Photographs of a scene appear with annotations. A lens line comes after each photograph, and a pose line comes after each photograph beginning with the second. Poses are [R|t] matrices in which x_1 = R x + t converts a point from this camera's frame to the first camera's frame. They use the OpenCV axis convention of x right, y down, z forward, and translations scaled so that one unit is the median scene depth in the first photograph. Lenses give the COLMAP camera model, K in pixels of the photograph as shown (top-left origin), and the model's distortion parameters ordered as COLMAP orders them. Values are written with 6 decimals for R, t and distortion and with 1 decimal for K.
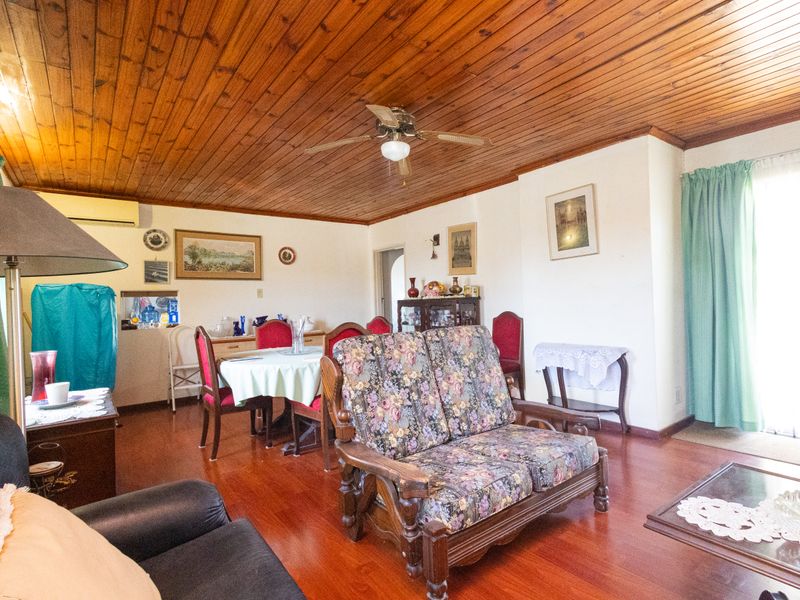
lens RADIAL K [[409.6, 0, 392.4], [0, 409.6, 300.6], [0, 0, 1]] dist [0.002235, 0.000346]
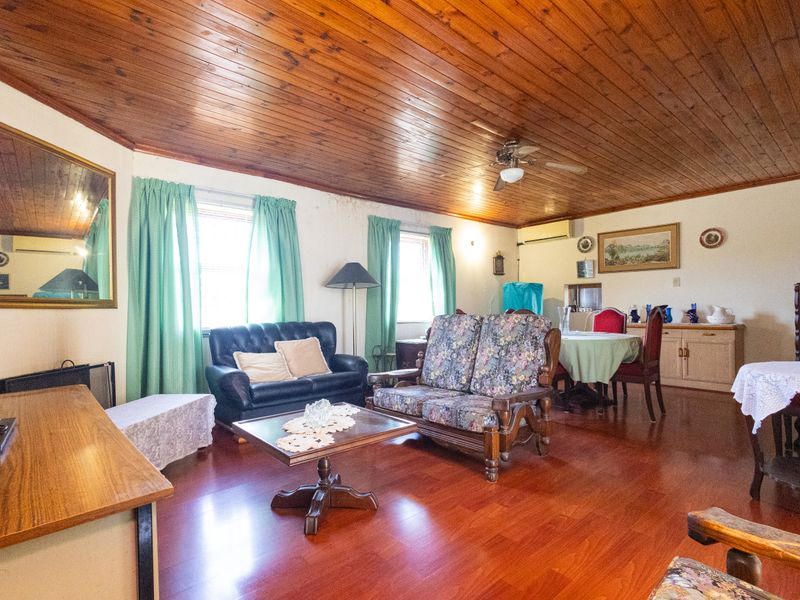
lens RADIAL K [[409.6, 0, 392.4], [0, 409.6, 300.6], [0, 0, 1]] dist [0.002235, 0.000346]
pose [[0.082222, 0.013083, -0.996528, 0.659938], [0.018814, 0.999715, 0.014677, -0.000477], [0.996436, -0.019955, 0.081953, 0.270633]]
